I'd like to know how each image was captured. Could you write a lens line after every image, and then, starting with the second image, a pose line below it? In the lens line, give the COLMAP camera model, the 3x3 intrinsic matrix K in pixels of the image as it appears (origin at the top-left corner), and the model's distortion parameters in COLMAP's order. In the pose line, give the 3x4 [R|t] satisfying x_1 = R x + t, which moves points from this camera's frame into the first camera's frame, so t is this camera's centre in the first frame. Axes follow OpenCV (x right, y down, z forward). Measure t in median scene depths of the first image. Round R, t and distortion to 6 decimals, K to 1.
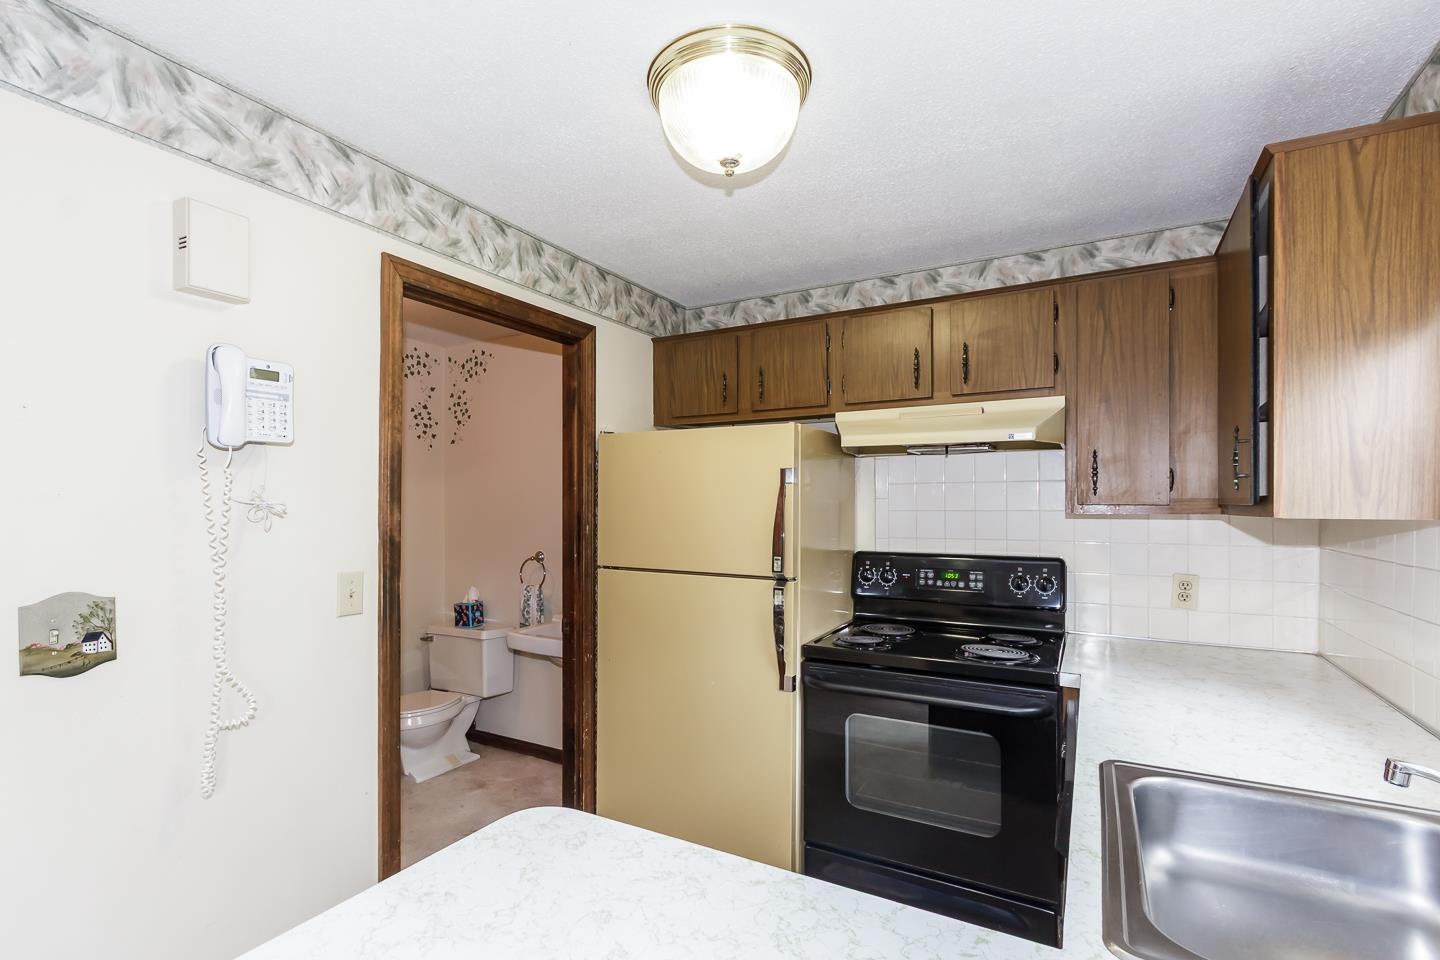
lens RADIAL K [[621.2, 0, 694.5], [0, 621.2, 523.2], [0, 0, 1]] dist [-0.002052, -0.000310]
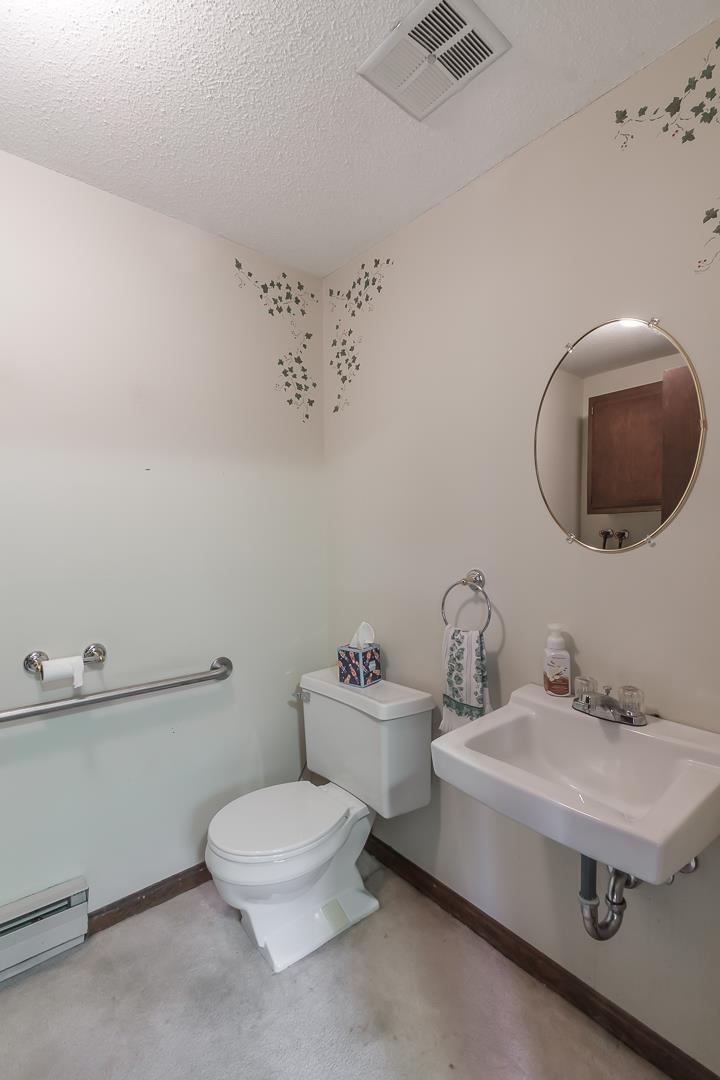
lens RADIAL K [[495.7, 0, 360.0], [0, 495.7, 540.0], [0, 0, 1]] dist [-0.000569, -0.000169]
pose [[0.937554, -0.009731, -0.347704, -0.177973], [0.008588, 0.999951, -0.004830, 0.018840], [0.347734, 0.001543, 0.937592, 0.504616]]
